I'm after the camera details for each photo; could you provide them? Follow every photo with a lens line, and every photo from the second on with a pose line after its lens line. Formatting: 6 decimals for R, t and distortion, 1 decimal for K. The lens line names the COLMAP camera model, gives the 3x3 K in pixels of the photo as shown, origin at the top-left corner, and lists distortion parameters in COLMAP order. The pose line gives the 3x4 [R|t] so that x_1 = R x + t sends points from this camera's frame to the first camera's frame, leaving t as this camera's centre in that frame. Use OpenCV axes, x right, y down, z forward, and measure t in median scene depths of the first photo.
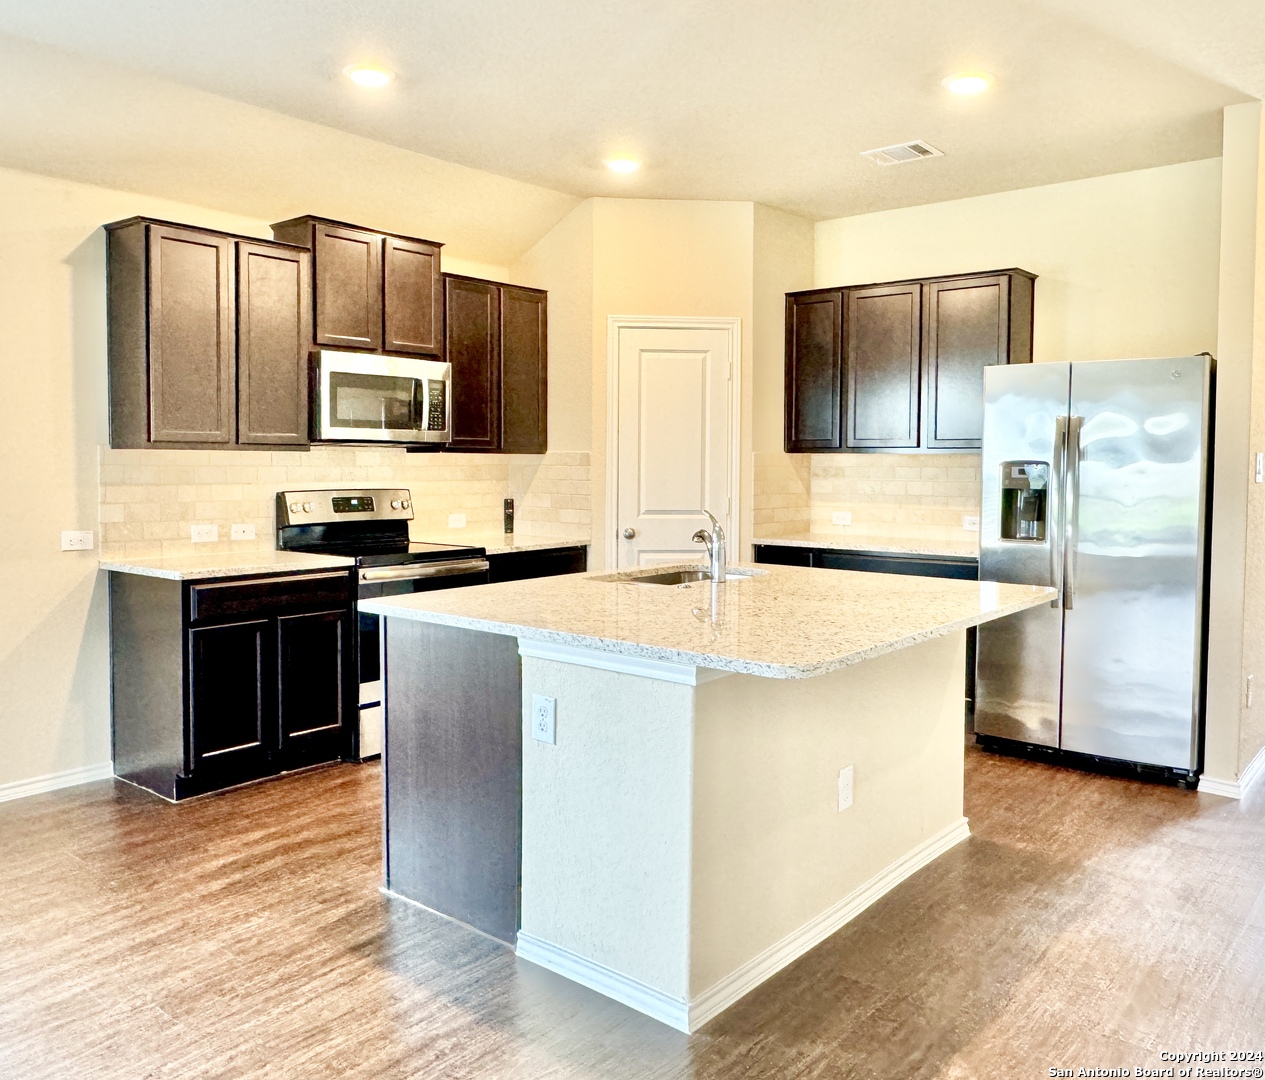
lens RADIAL K [[994.1, 0, 634.4], [0, 994.1, 543.9], [0, 0, 1]] dist [-0.000877, -0.002471]
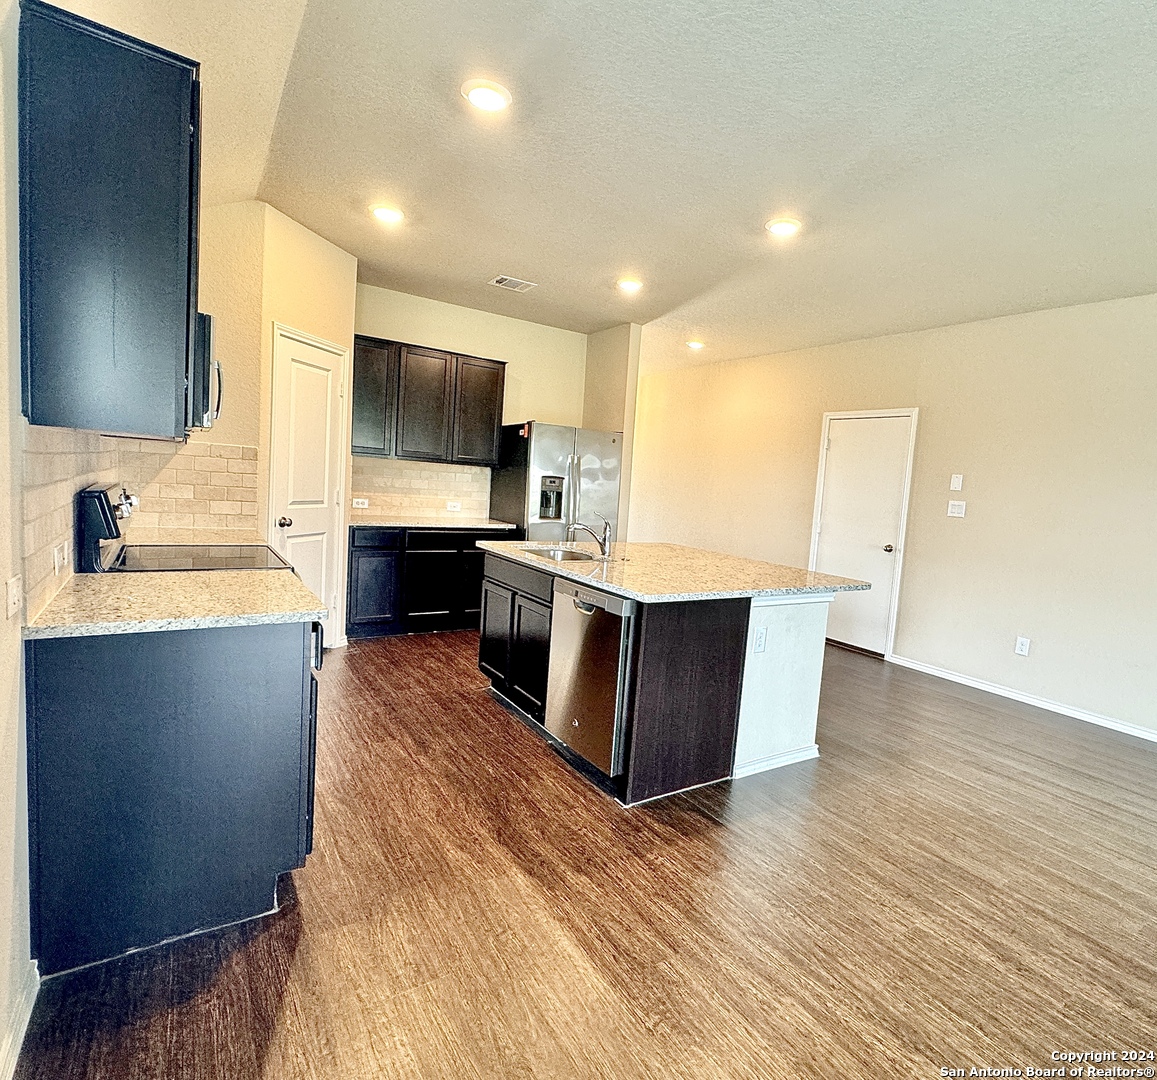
lens RADIAL K [[654.5, 0, 580.5], [0, 654.5, 538.8], [0, 0, 1]] dist [0.001659, 0.000158]
pose [[0.295880, -0.071432, 0.952550, -0.819145], [0.008605, 0.997359, 0.072119, -0.056327], [-0.955186, -0.013142, 0.295714, 0.609571]]
